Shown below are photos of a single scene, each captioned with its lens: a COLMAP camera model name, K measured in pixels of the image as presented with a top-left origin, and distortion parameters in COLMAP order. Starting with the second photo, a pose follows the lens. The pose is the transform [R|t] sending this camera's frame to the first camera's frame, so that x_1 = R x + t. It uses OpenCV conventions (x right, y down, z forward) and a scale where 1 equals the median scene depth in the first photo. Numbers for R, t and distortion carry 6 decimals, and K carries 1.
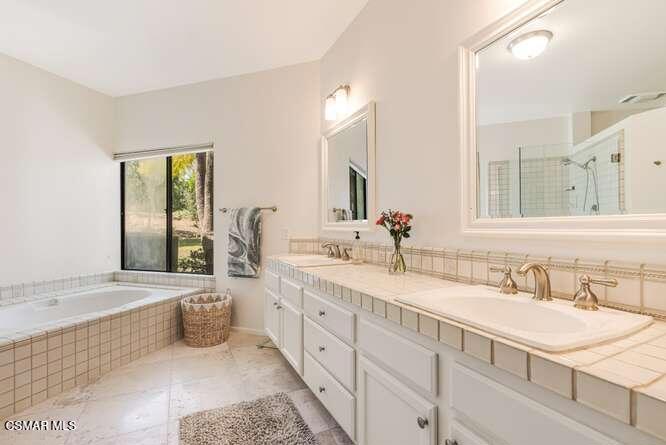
lens RADIAL K [[305.6, 0, 336.3], [0, 305.6, 225.0], [0, 0, 1]] dist [-0.008105, 0.000324]
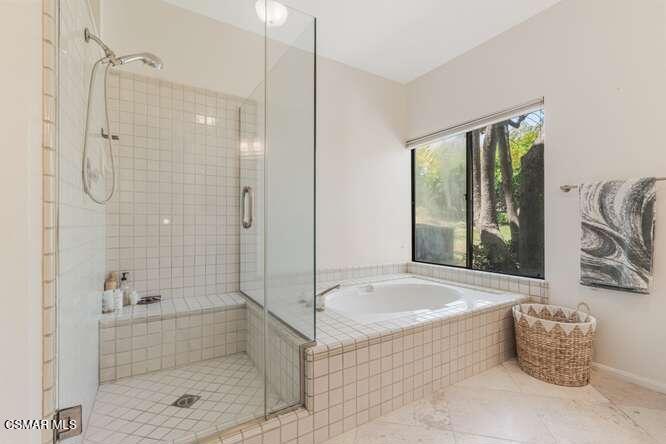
lens RADIAL K [[305.6, 0, 328.3], [0, 305.6, 221.9], [0, 0, 1]] dist [-0.008105, 0.000324]
pose [[0.751207, -0.002142, -0.660063, -0.331536], [0.001143, 0.999997, -0.001944, 0.029931], [0.660065, 0.000706, 0.751208, 0.125351]]
